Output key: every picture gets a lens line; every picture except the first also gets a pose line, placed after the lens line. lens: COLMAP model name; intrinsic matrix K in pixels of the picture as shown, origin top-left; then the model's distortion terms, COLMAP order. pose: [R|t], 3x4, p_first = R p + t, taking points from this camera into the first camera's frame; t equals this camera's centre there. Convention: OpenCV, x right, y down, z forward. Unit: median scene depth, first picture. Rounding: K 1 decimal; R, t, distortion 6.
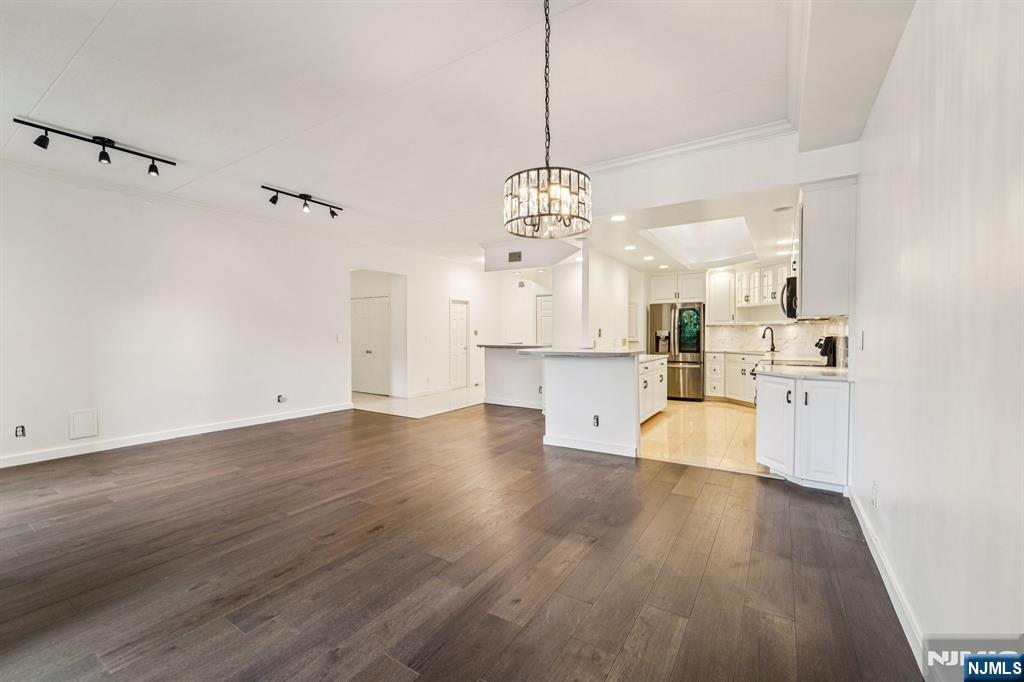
lens RADIAL K [[422.5, 0, 510.2], [0, 422.5, 331.3], [0, 0, 1]] dist [-0.002040, -0.000379]
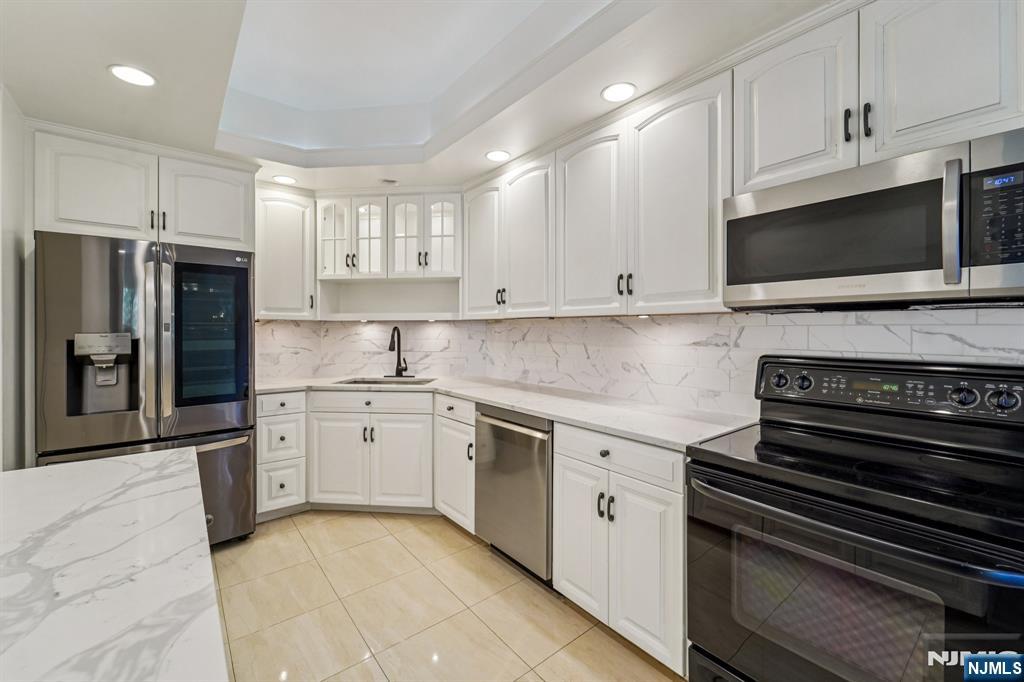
lens RADIAL K [[422.5, 0, 510.2], [0, 422.5, 331.3], [0, 0, 1]] dist [-0.002040, -0.000379]
pose [[0.313919, -0.002500, 0.949447, 0.190899], [-0.007165, 0.999962, 0.005002, -0.007275], [-0.949423, -0.008373, 0.313889, 0.689531]]
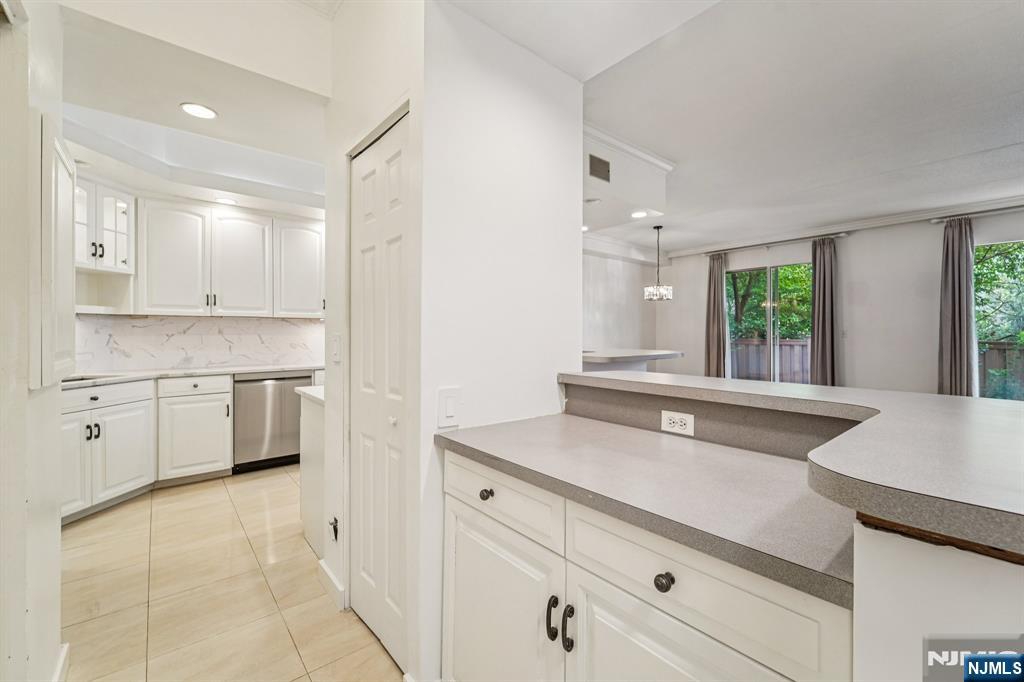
lens RADIAL K [[422.5, 0, 510.2], [0, 422.5, 331.3], [0, 0, 1]] dist [-0.002040, -0.000379]
pose [[-0.957724, 0.004329, 0.287658, 0.061685], [0.001446, 0.999947, -0.010235, 0.006873], [-0.287686, -0.009387, -0.957679, 1.183313]]
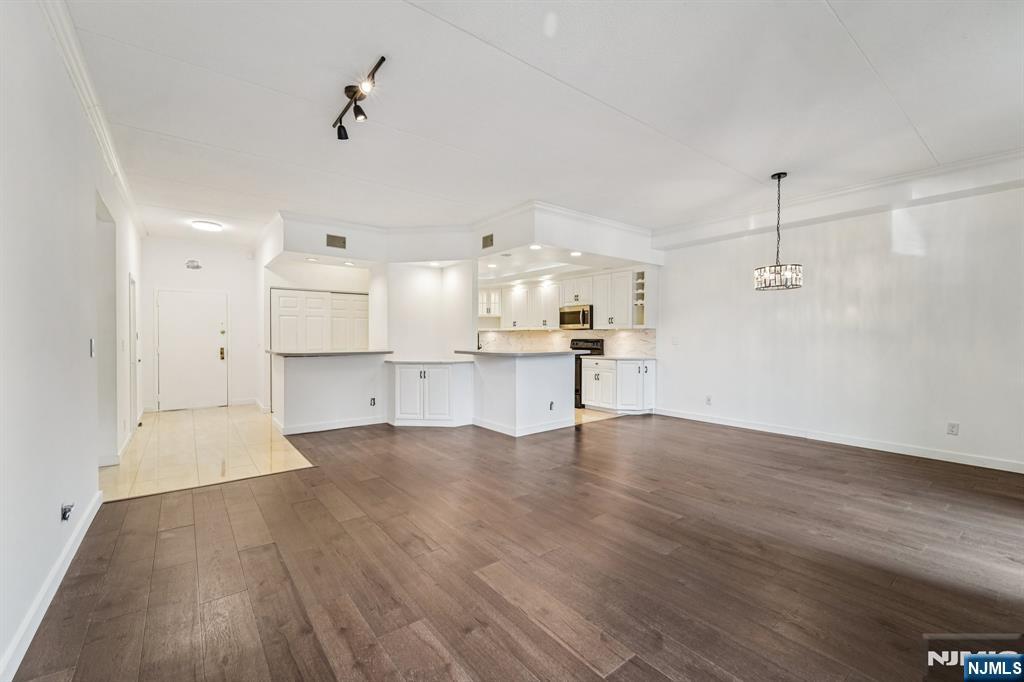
lens RADIAL K [[425.1, 0, 512.0], [0, 425.1, 341.0], [0, 0, 1]] dist [-0.001056, -0.000233]
pose [[0.331798, -0.007854, 0.943318, -0.630543], [-0.009746, 0.999883, 0.011753, -0.000562], [-0.943300, -0.013093, 0.331683, 0.408817]]
